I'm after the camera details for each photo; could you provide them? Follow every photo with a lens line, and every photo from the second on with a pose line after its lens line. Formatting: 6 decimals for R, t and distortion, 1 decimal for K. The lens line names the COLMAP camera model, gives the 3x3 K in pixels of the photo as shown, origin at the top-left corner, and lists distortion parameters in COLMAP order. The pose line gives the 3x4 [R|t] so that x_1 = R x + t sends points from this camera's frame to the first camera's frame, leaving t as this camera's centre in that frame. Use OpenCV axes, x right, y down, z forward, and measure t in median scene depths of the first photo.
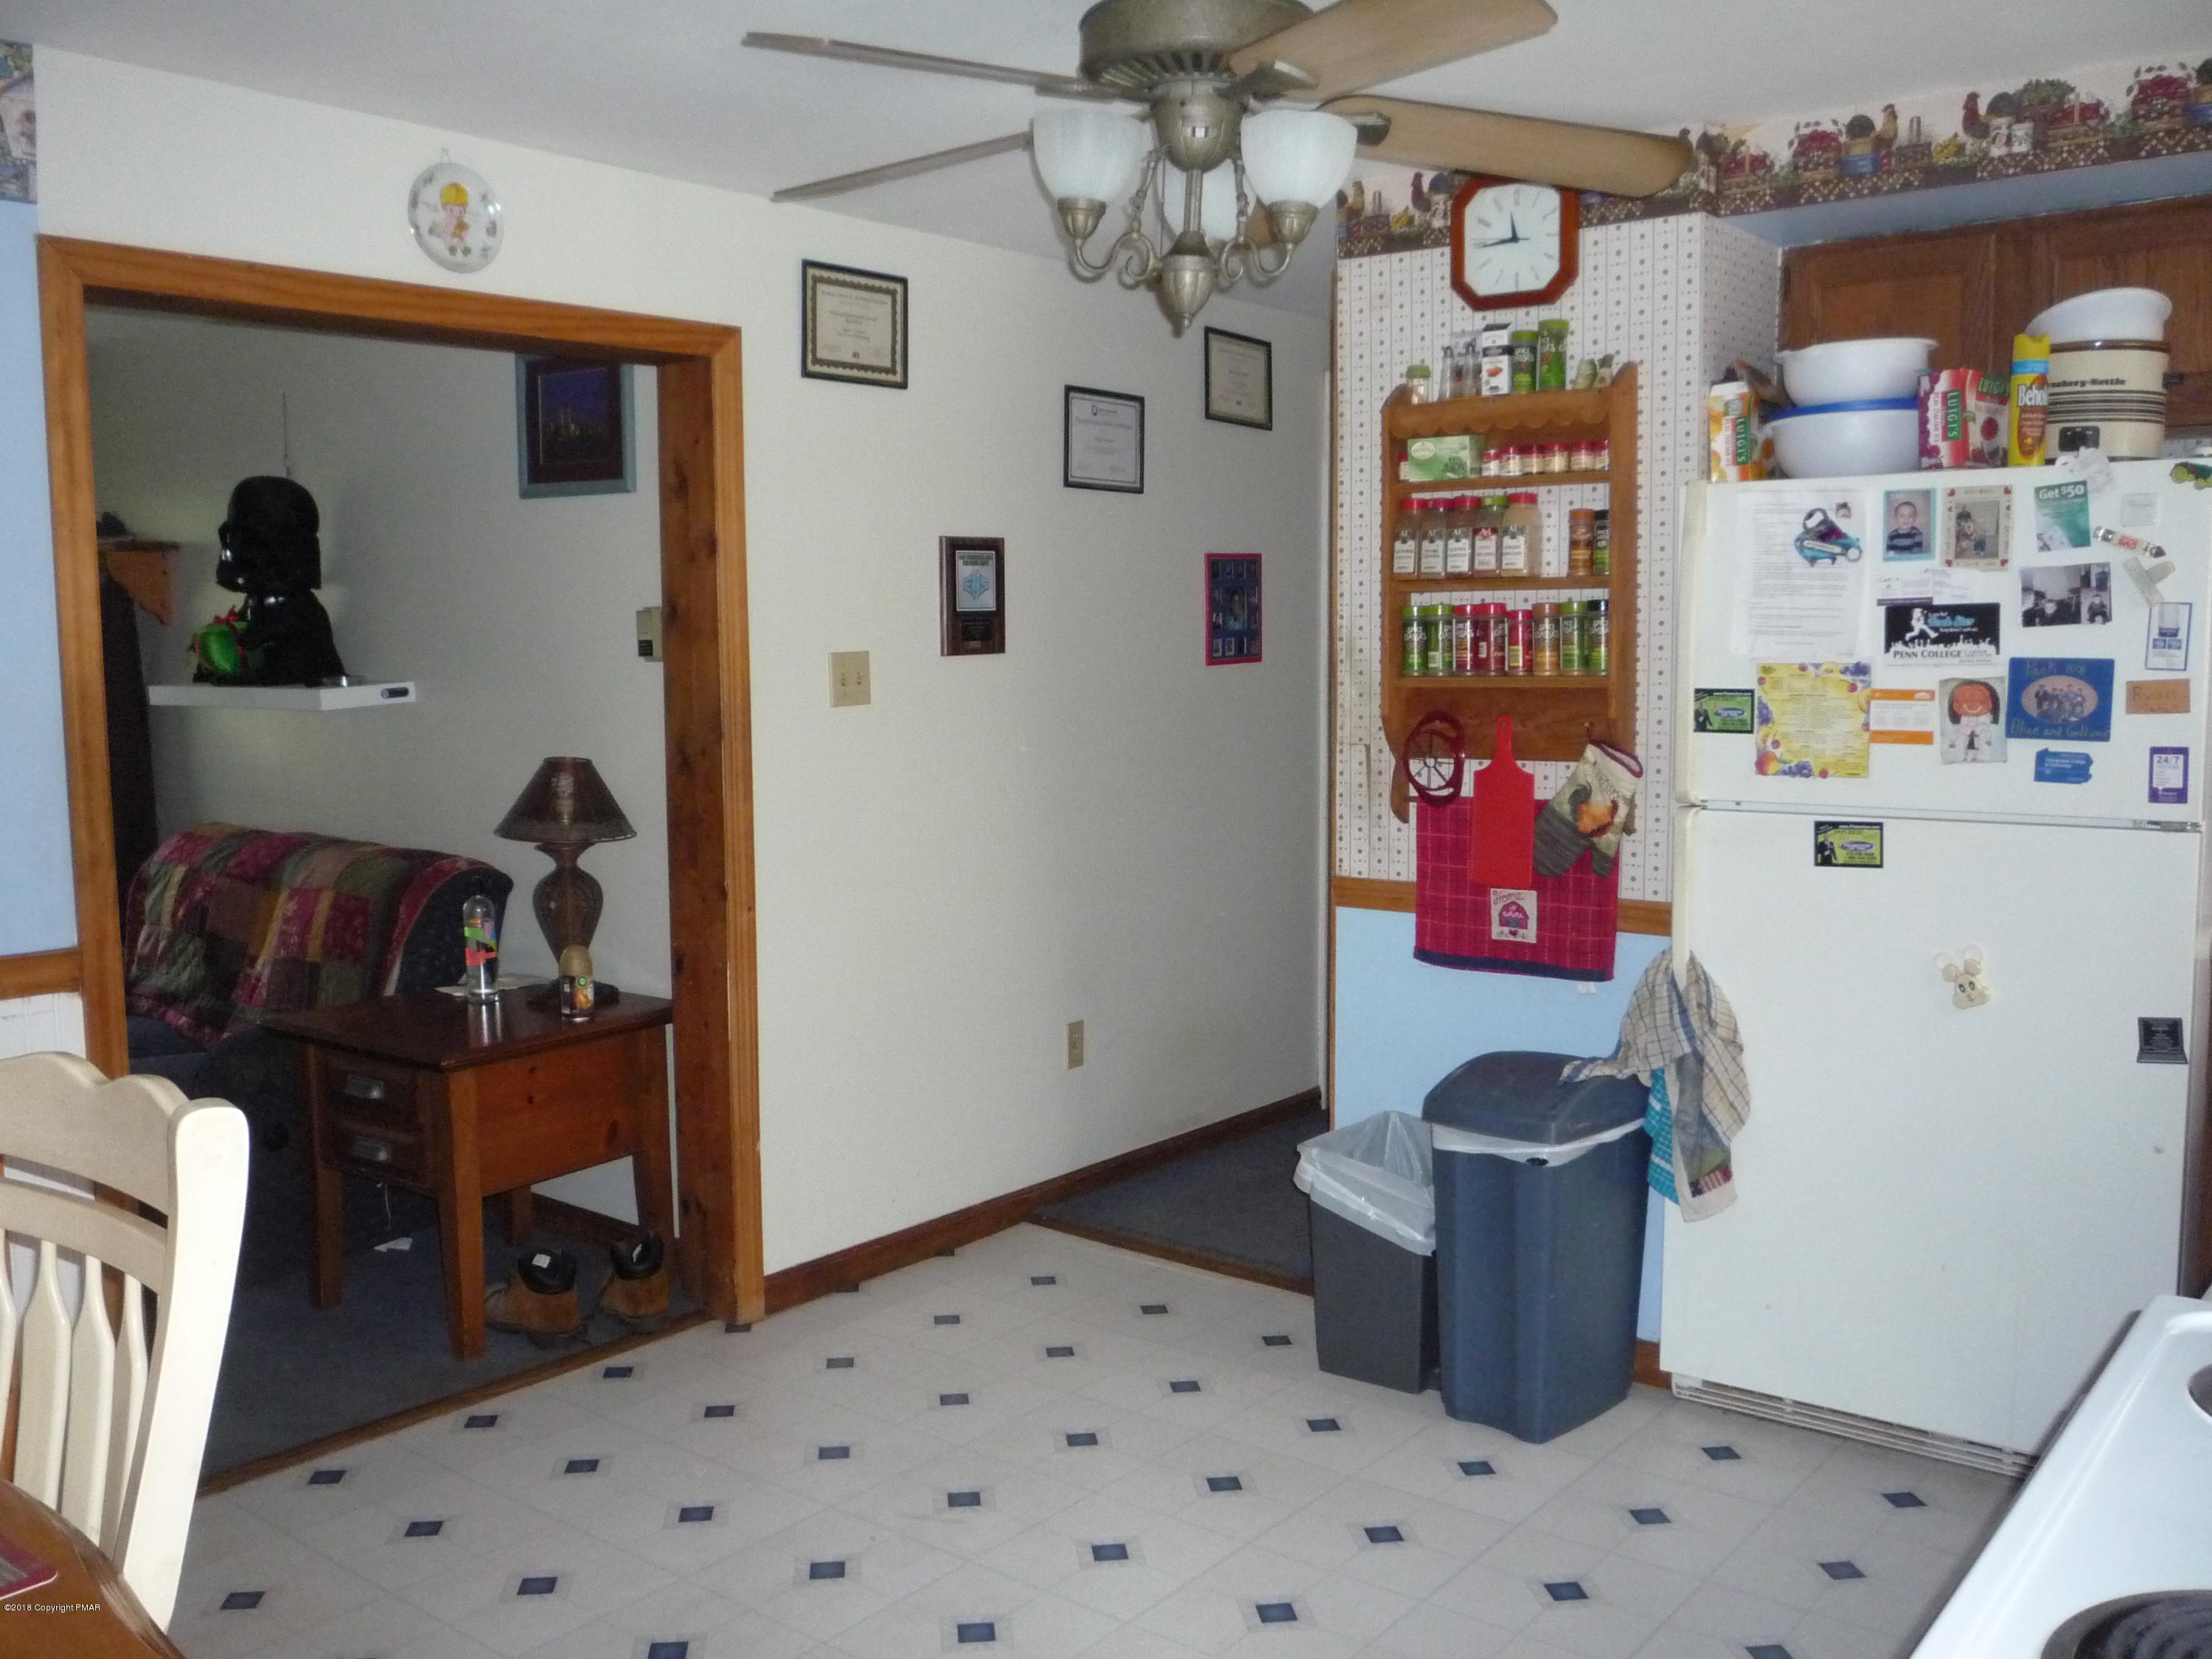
lens RADIAL K [[1912.9, 0, 1101.6], [0, 1912.9, 827.4], [0, 0, 1]] dist [-0.086768, 0.024291]
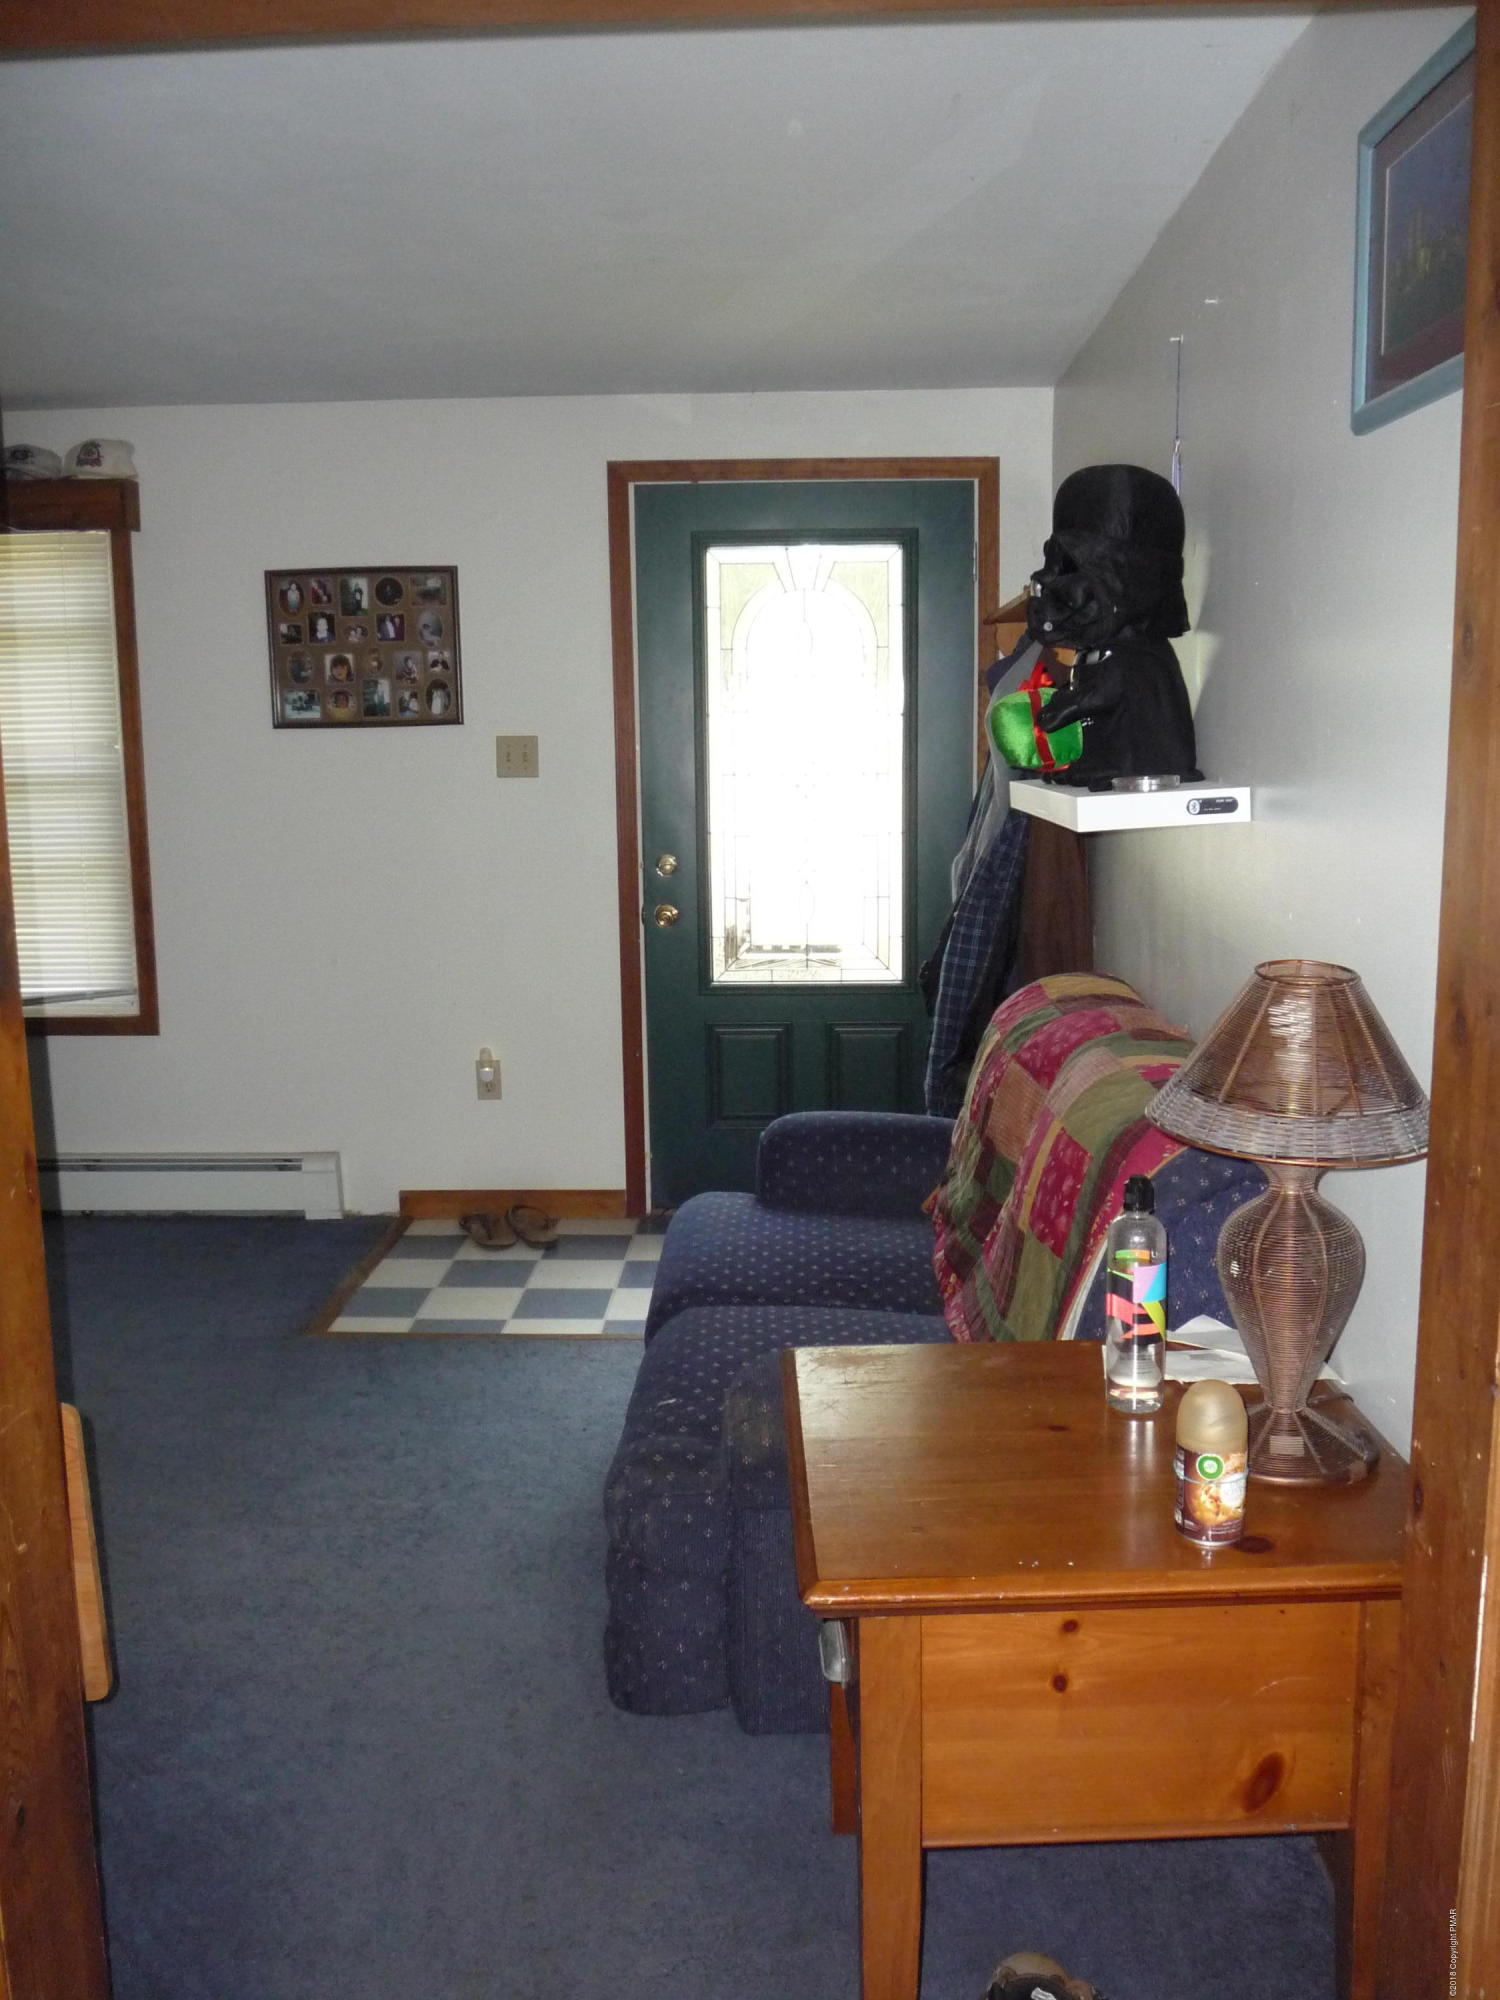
lens RADIAL K [[1729.5, 0, 755.0], [0, 1729.5, 1004.1], [0, 0, 1]] dist [-0.086768, 0.024291]
pose [[0.603743, 0.119602, -0.788156, -0.027762], [-0.077436, 0.992804, 0.091340, -0.050156], [0.793409, 0.005885, 0.608660, 0.587461]]
